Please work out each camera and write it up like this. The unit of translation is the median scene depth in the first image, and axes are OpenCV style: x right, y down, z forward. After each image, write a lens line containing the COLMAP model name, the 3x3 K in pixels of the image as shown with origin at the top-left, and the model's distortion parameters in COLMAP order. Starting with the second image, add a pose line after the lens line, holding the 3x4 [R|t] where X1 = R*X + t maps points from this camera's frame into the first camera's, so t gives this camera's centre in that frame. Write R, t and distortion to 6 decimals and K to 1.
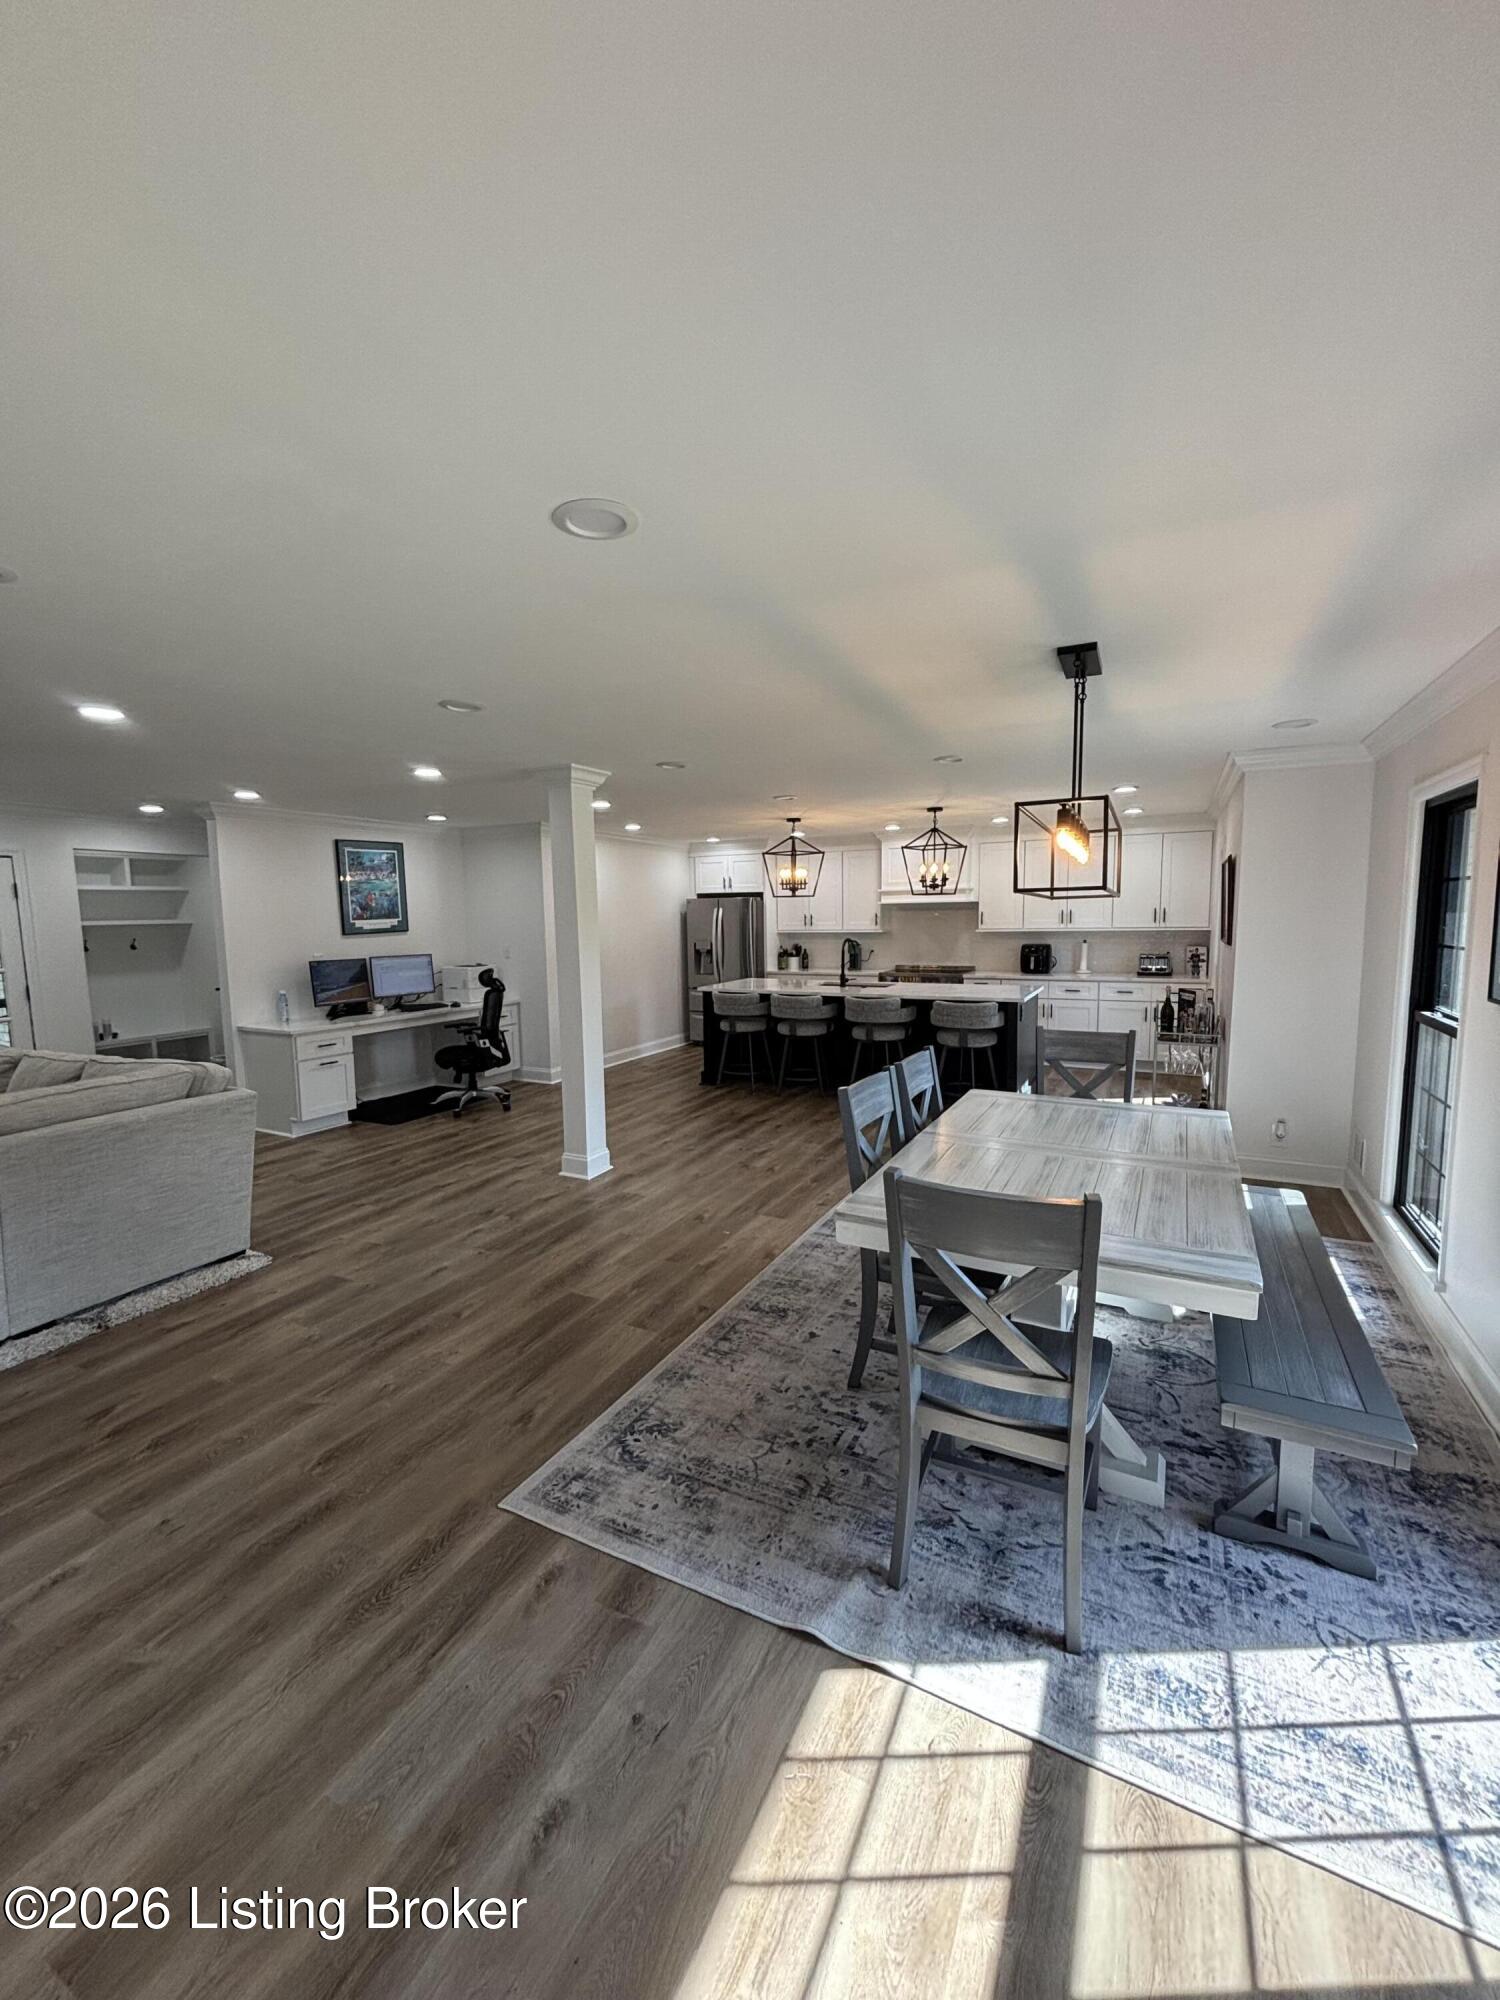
lens RADIAL K [[810.4, 0, 746.6], [0, 810.4, 1000.6], [0, 0, 1]] dist [-0.003467, 0.000415]
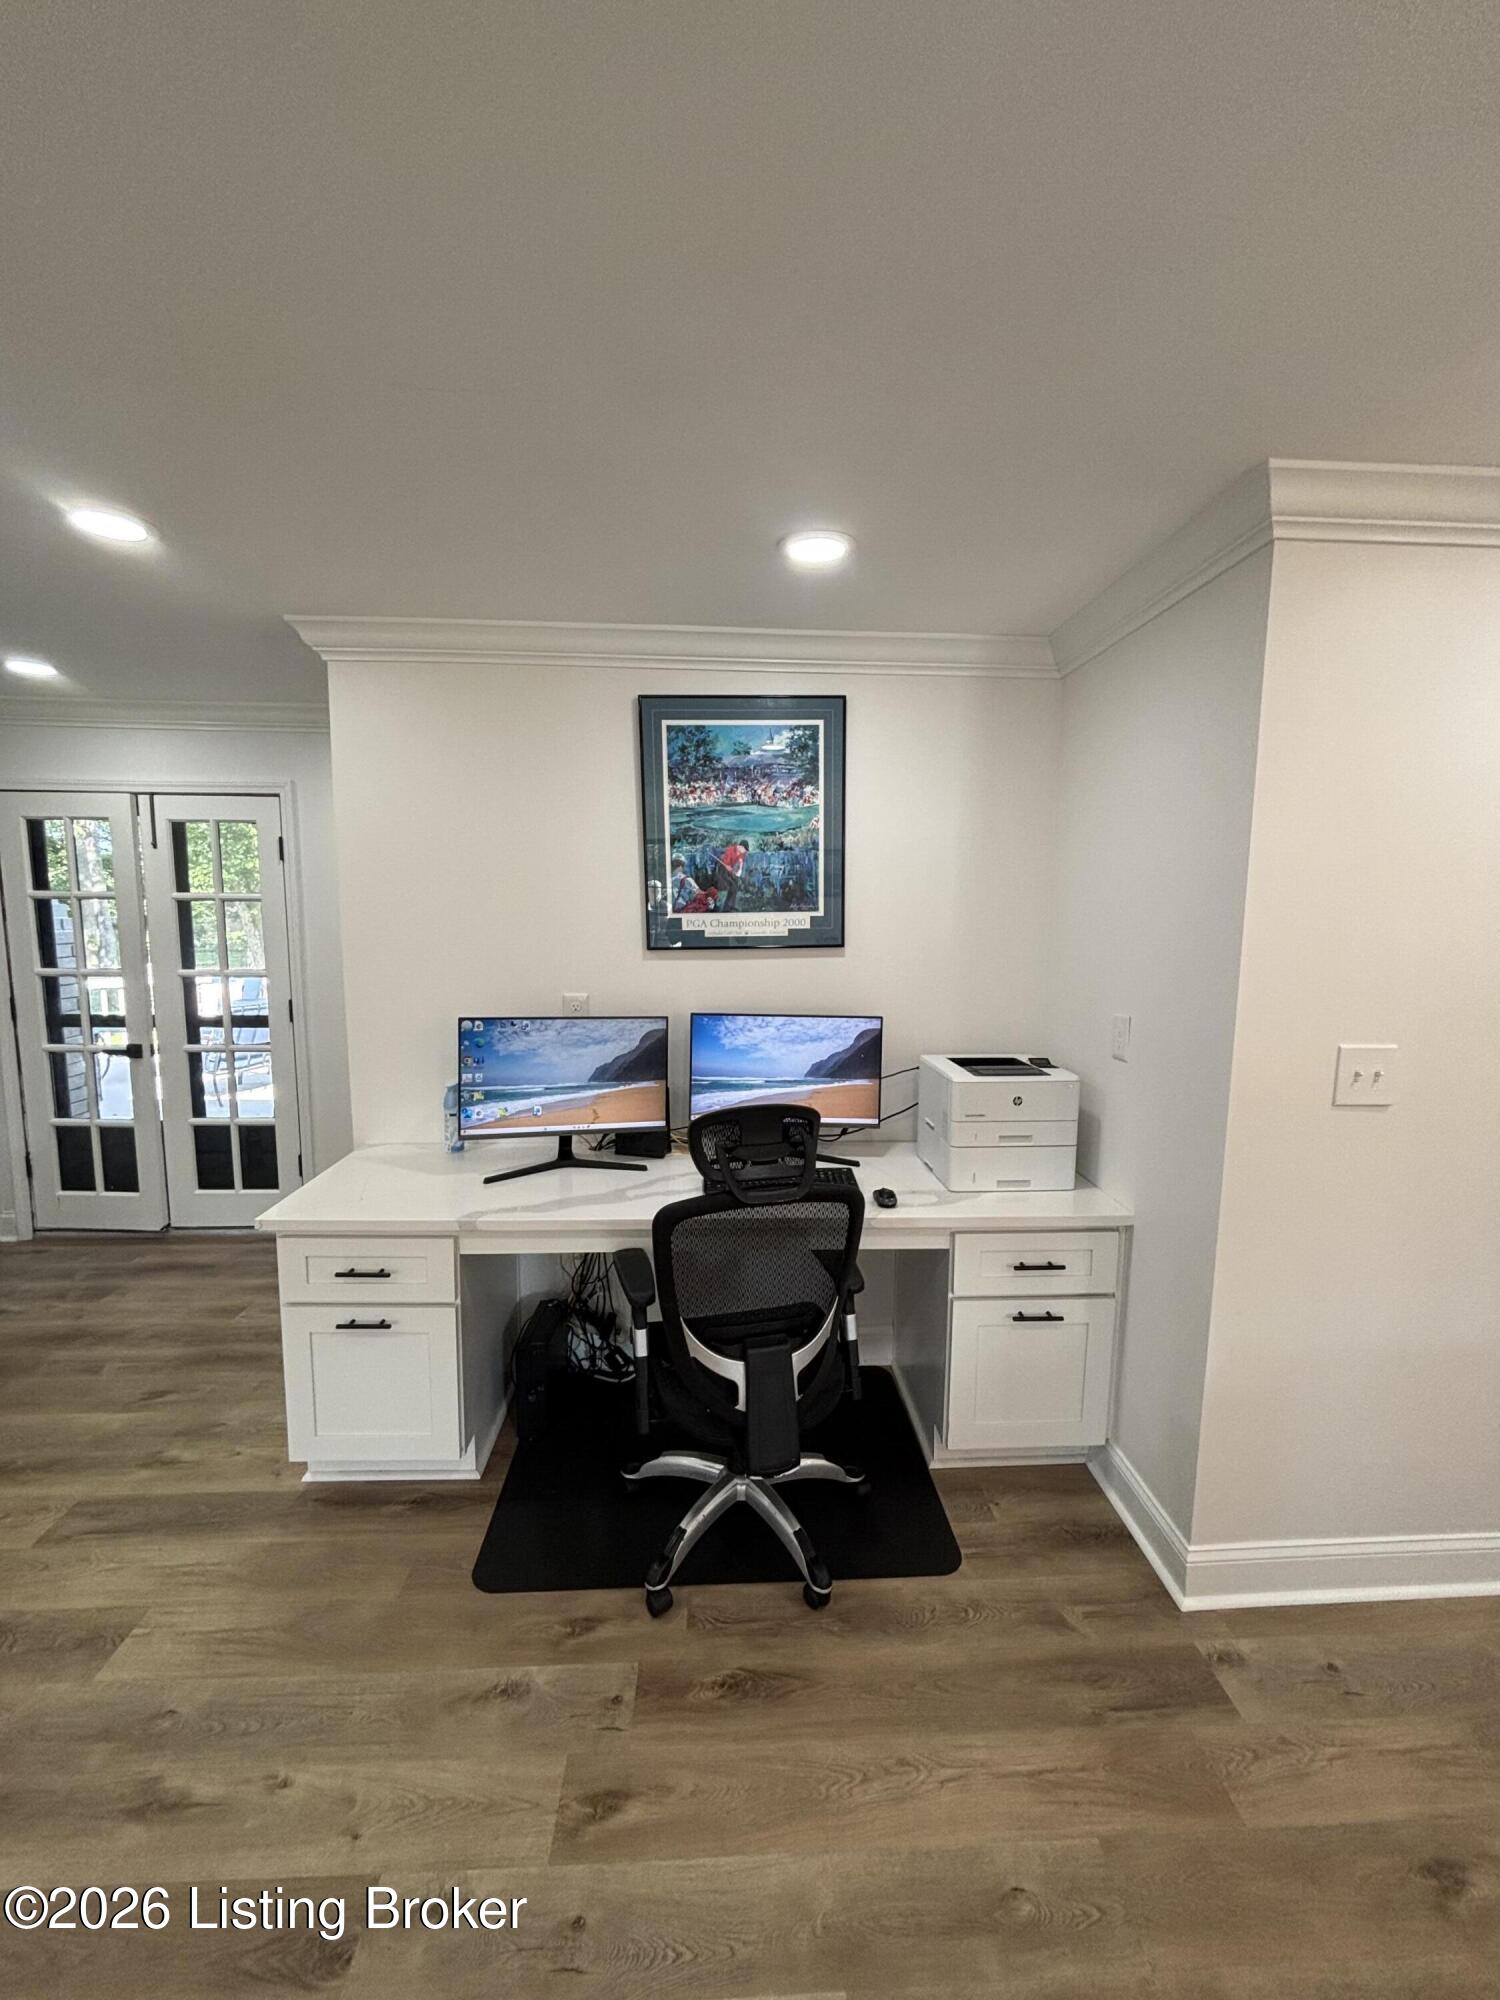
lens RADIAL K [[810.4, 0, 753.3], [0, 810.4, 993.8], [0, 0, 1]] dist [-0.003467, 0.000415]
pose [[0.506313, 0.117845, -0.854260, -0.130666], [-0.110288, 0.991333, 0.071387, -0.088166], [0.855268, 0.058070, 0.514921, 0.799195]]
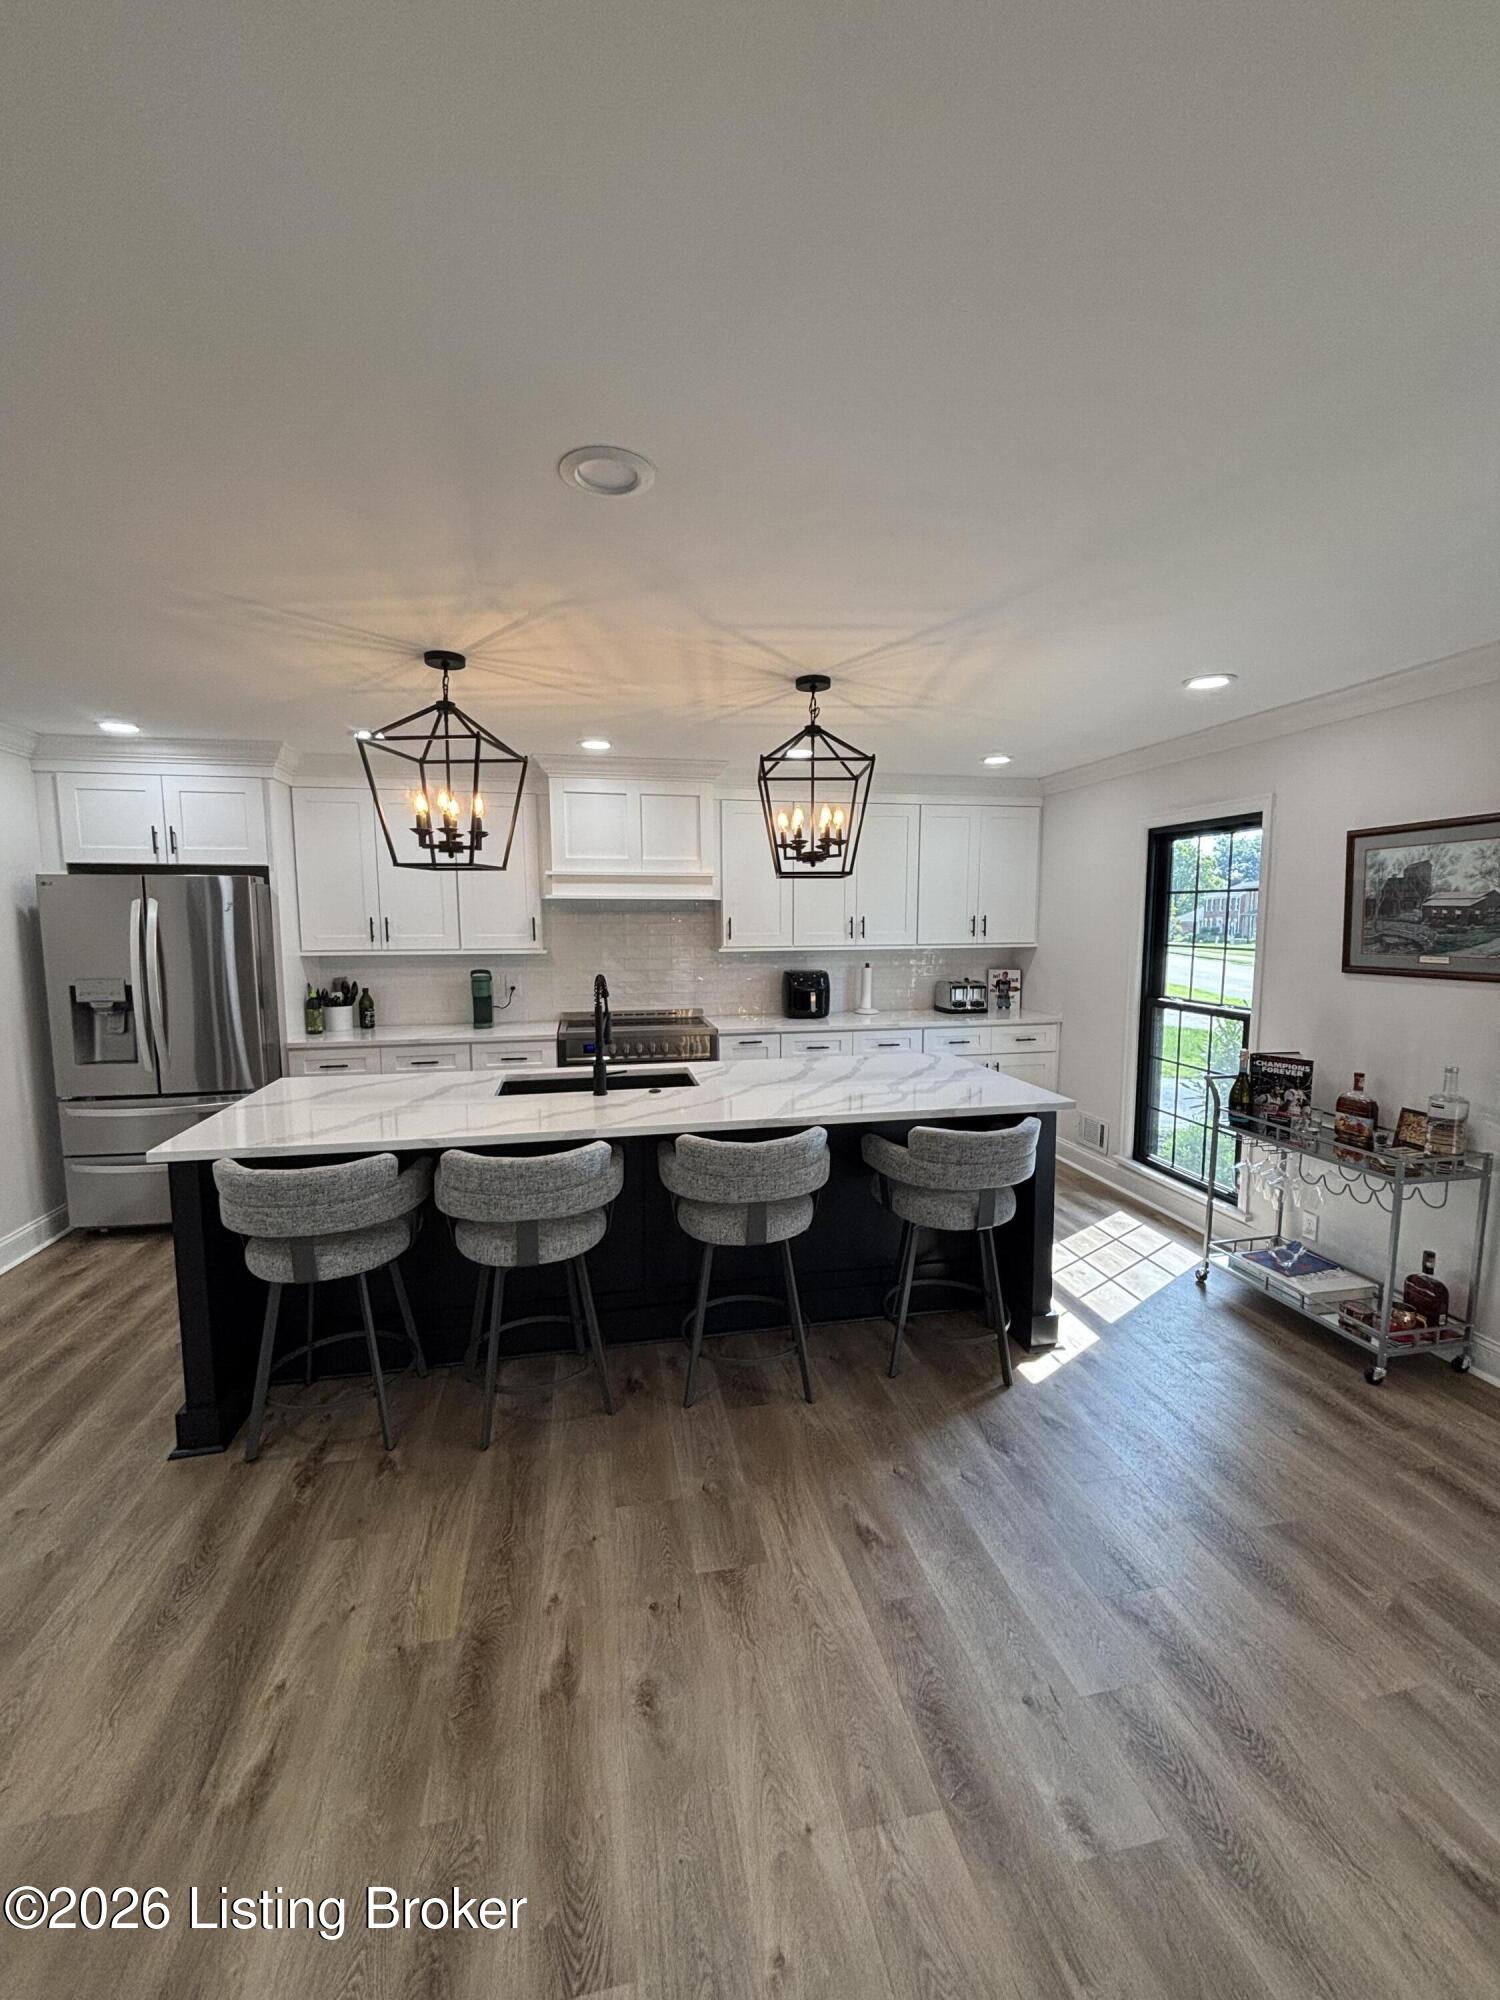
lens RADIAL K [[810.4, 0, 753.0], [0, 810.4, 1000.8], [0, 0, 1]] dist [-0.003467, 0.000415]
pose [[0.771411, -0.051209, 0.634273, -0.076055], [0.056441, 0.998334, 0.011957, -0.064949], [-0.633829, 0.026575, 0.773017, 0.631056]]
